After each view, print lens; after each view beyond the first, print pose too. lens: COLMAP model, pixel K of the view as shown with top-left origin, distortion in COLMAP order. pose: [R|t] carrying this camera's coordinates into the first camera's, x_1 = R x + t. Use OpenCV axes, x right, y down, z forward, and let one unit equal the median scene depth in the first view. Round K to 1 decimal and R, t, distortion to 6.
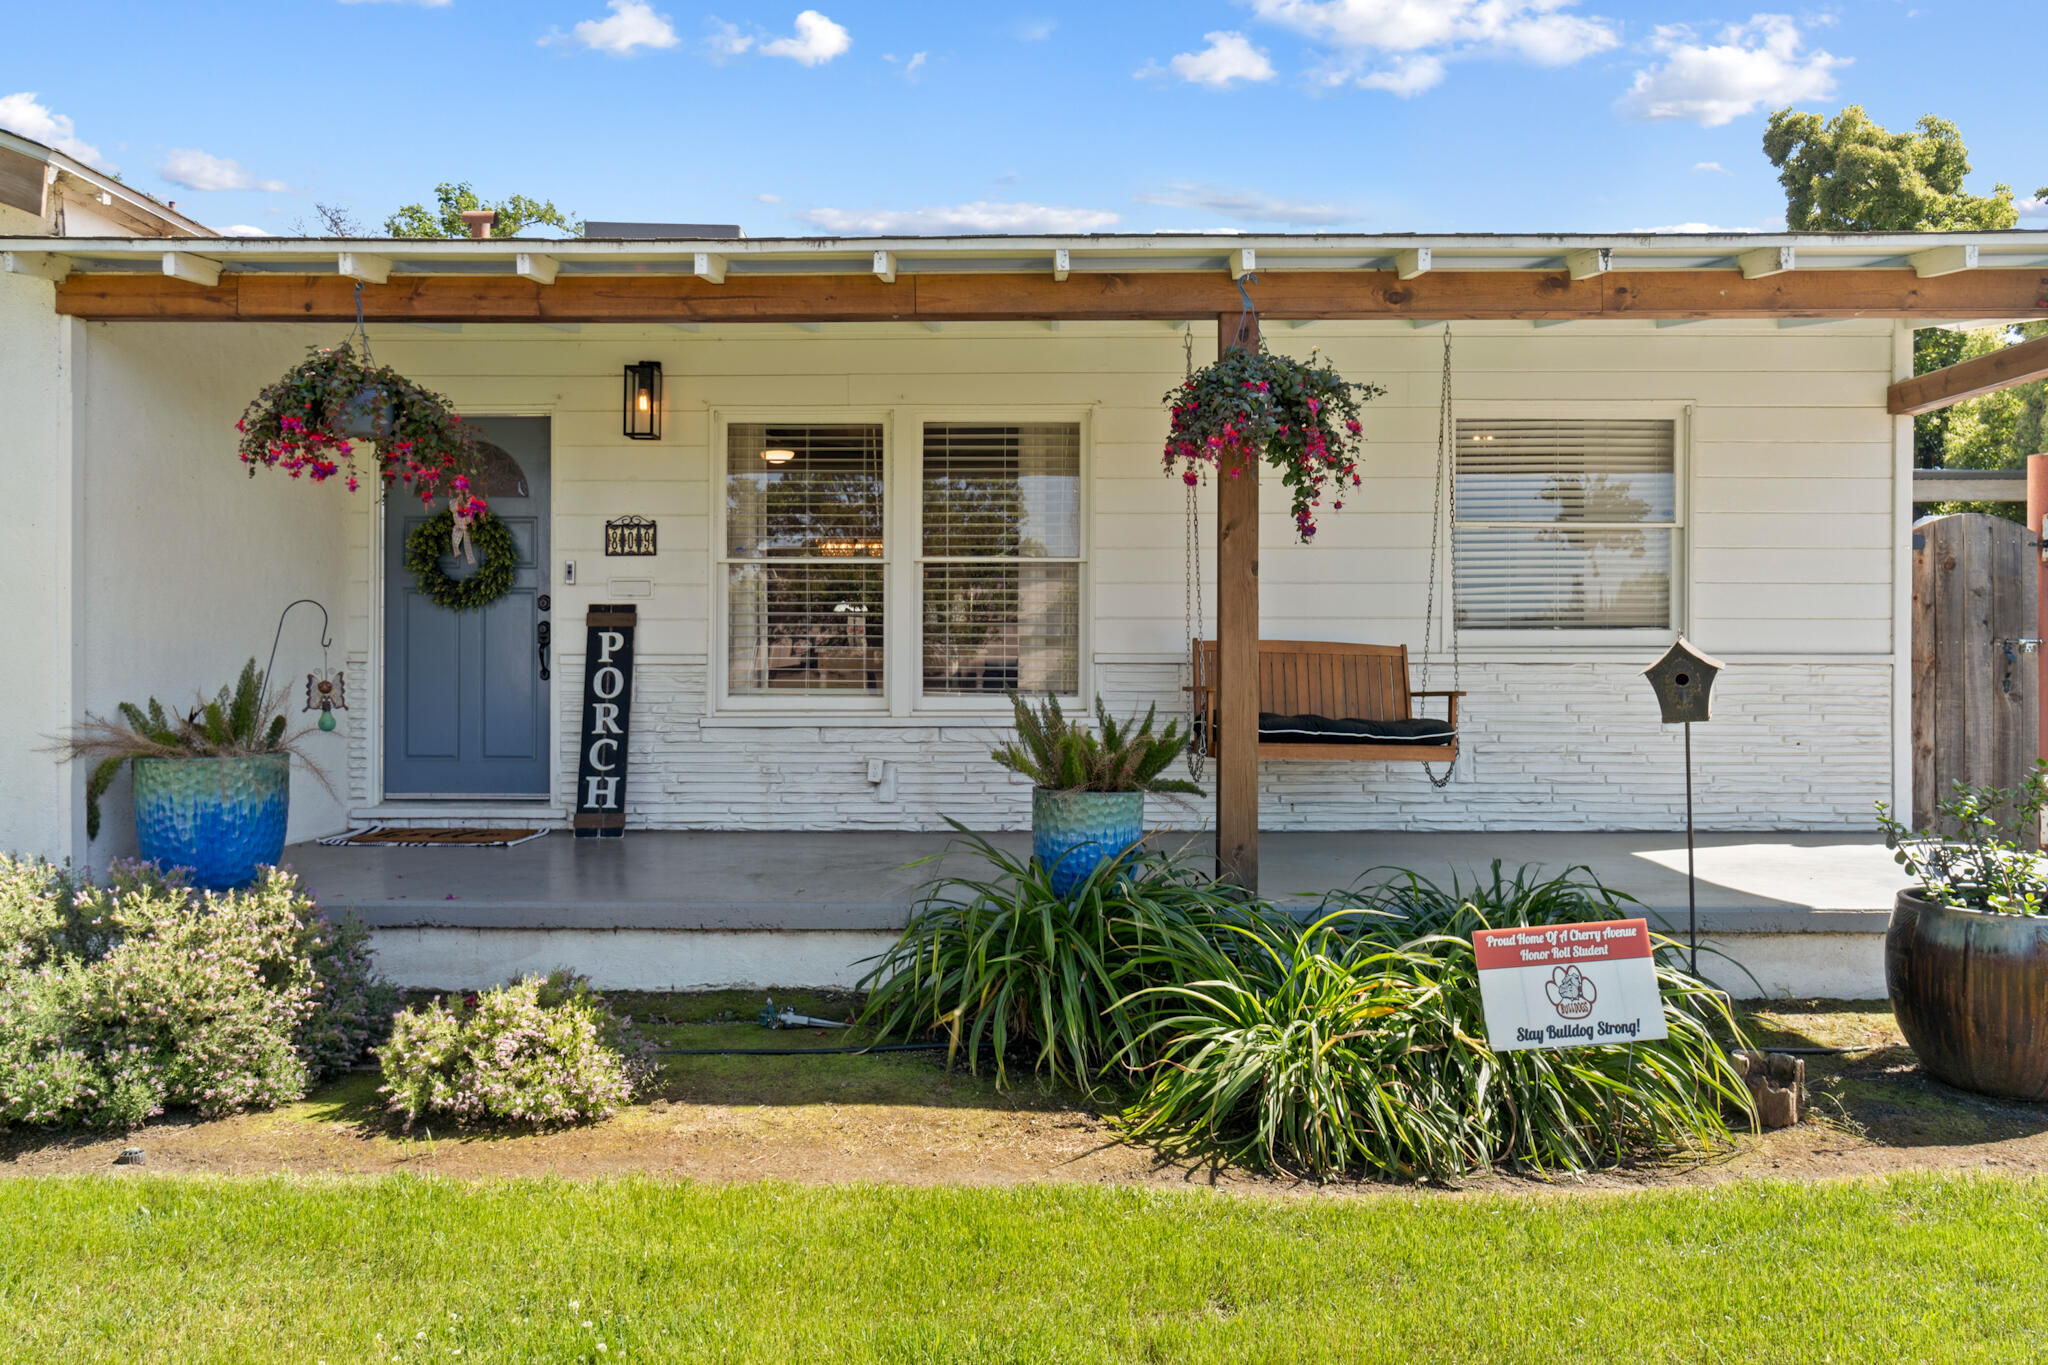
lens RADIAL K [[1467.3, 0, 1021.7], [0, 1467.3, 664.5], [0, 0, 1]] dist [-0.002001, 0.004775]
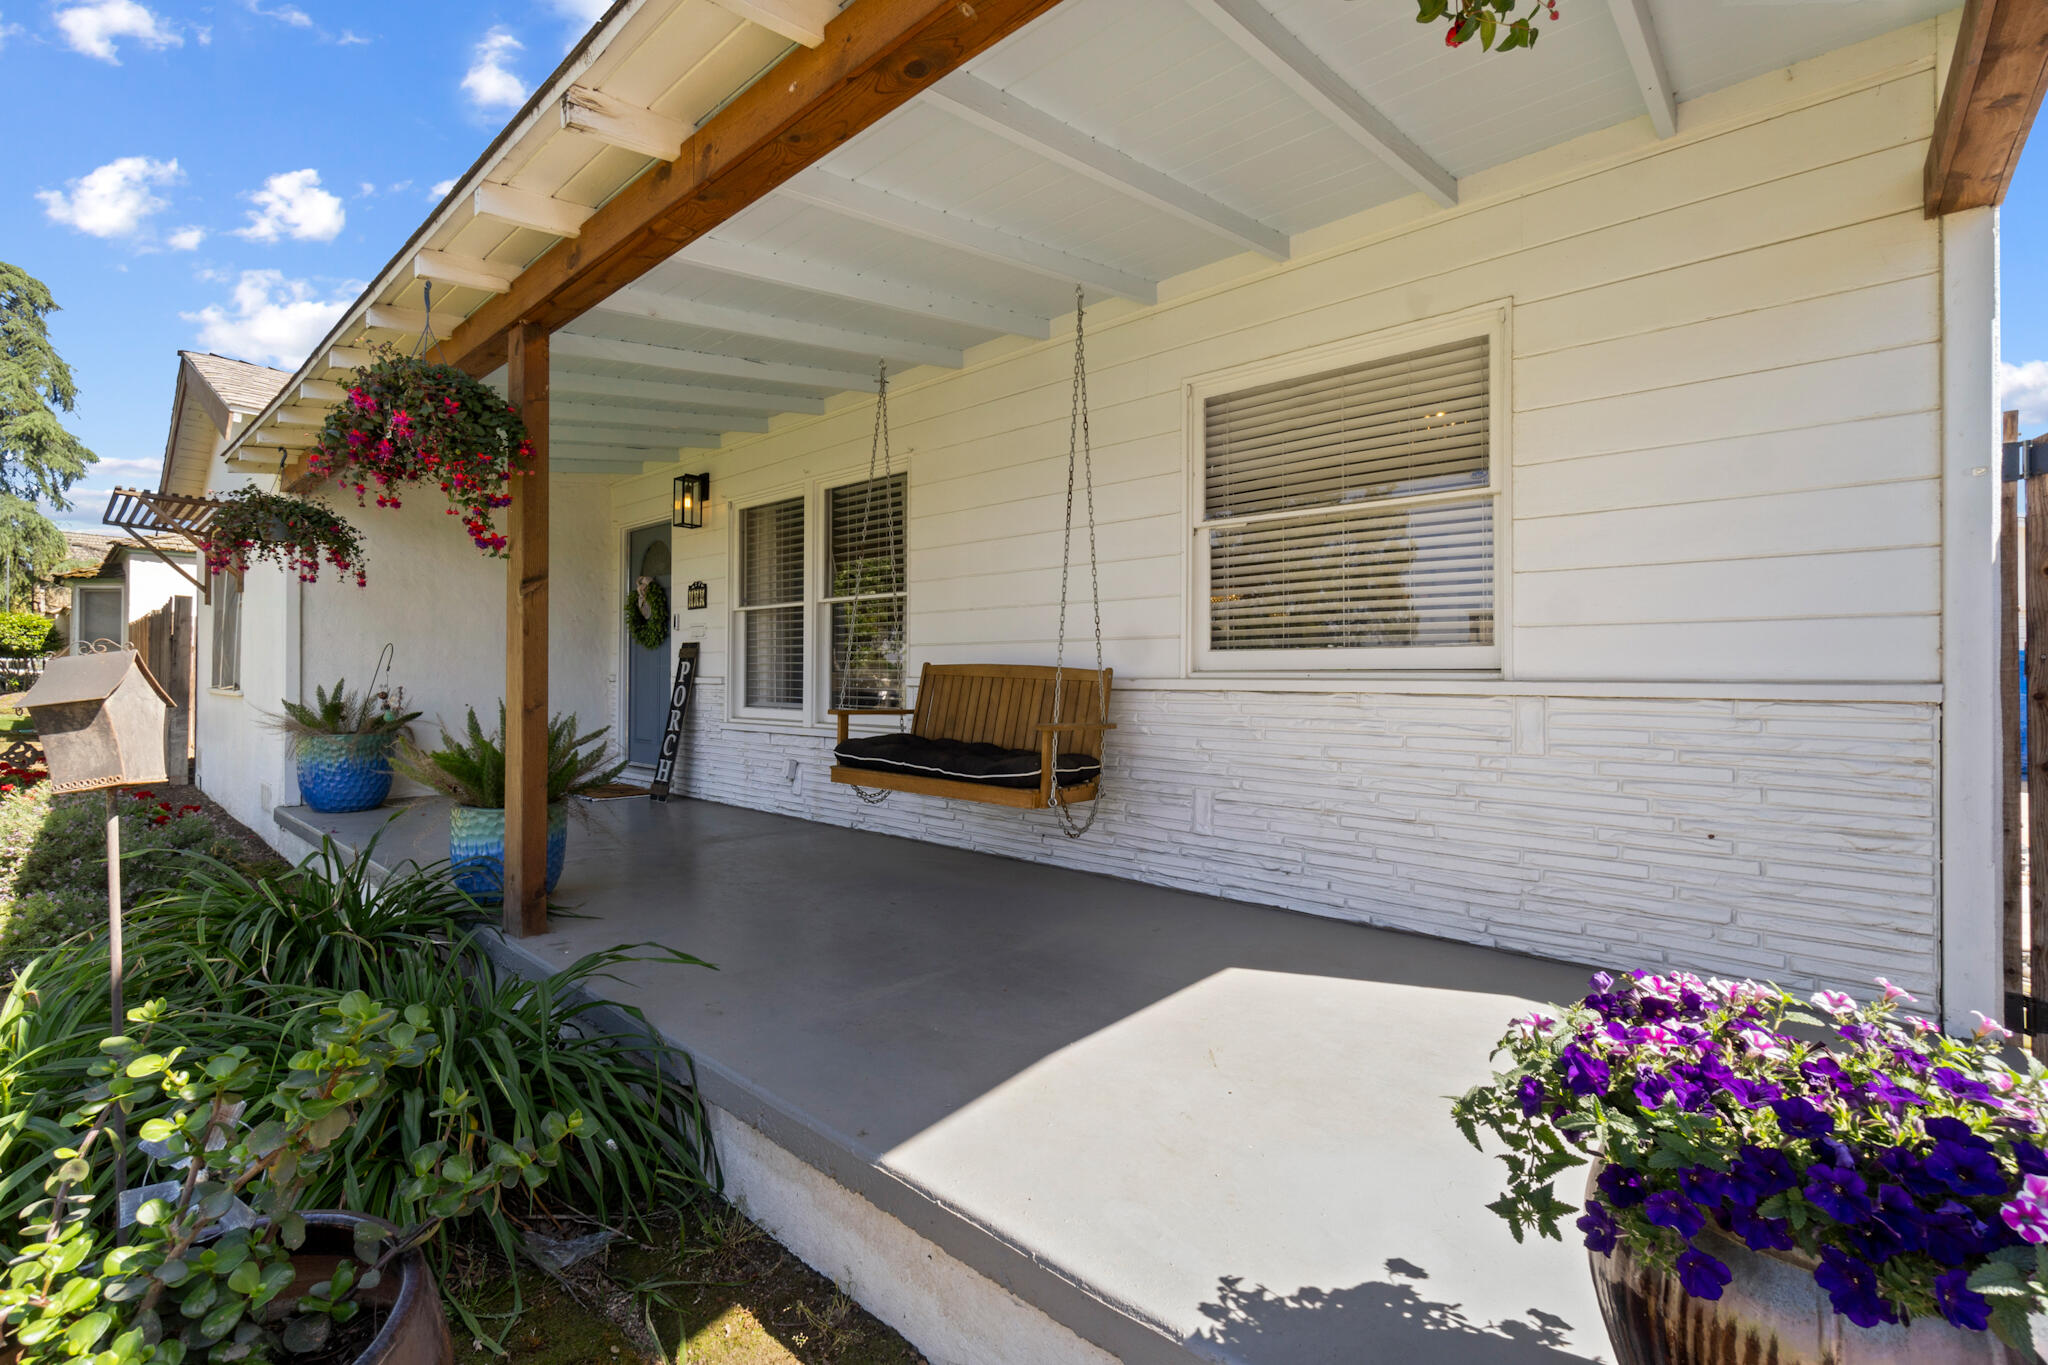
lens RADIAL K [[880.7, 0, 1025.1], [0, 880.7, 673.2], [0, 0, 1]] dist [-0.000927, -0.000054]
pose [[0.759652, 0.000732, -0.650329, 0.549149], [-0.009807, 0.999899, -0.010331, -0.004407], [0.650256, 0.014226, 0.759582, 0.556762]]
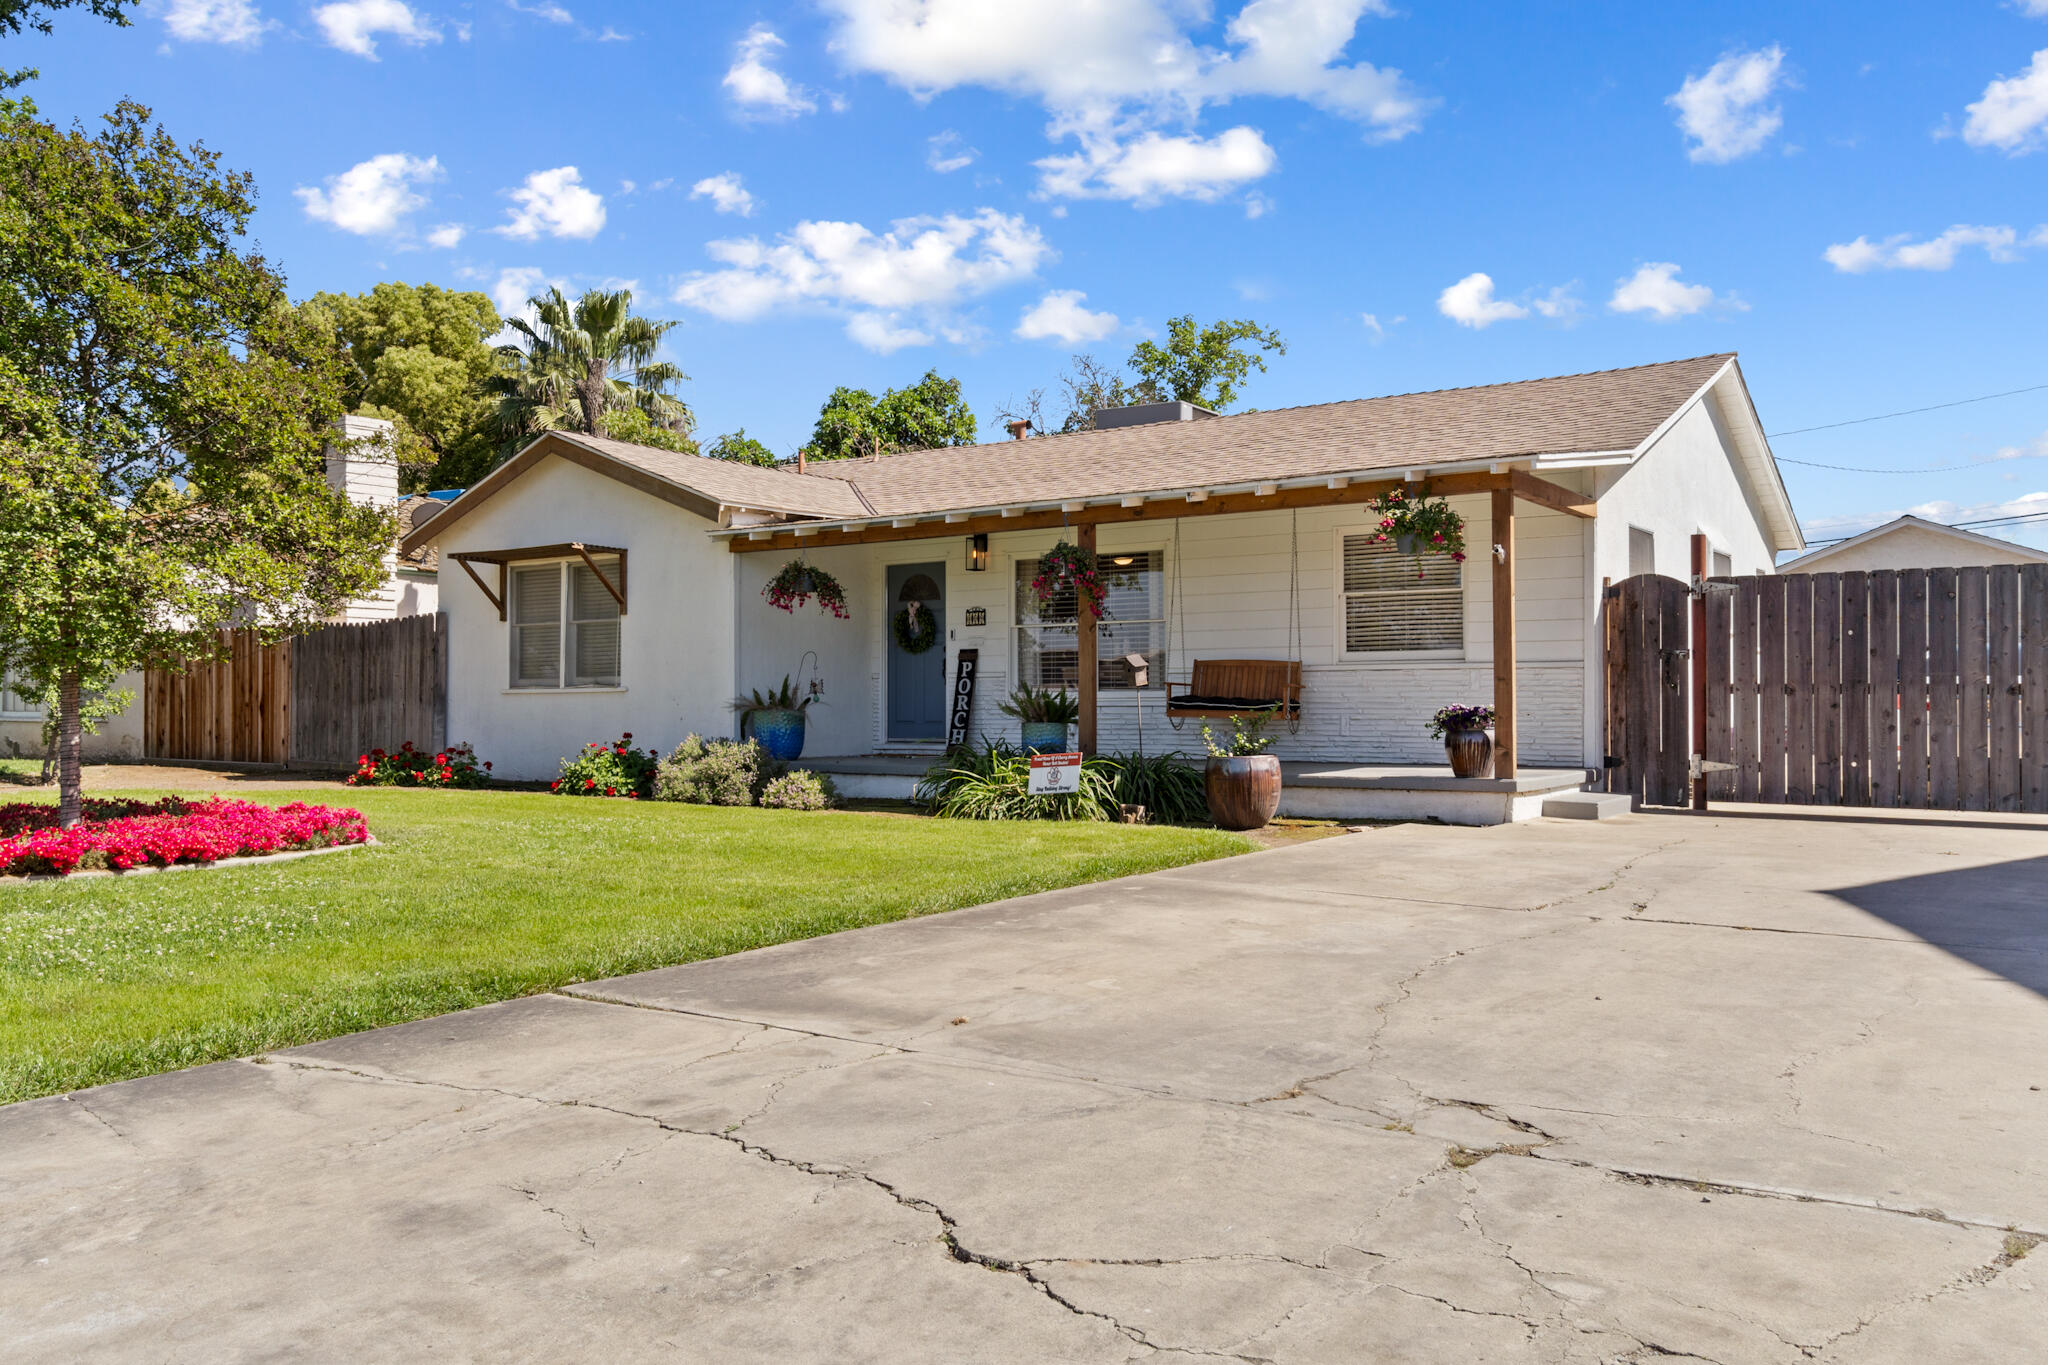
lens RADIAL K [[1589.0, 0, 1020.5], [0, 1589.0, 692.3], [0, 0, 1]] dist [-0.003560, 0.000540]
pose [[0.825965, -0.007953, -0.563666, 1.079906], [0.003237, 0.999951, -0.009365, 0.043327], [0.563712, 0.005911, 0.825950, -0.852743]]
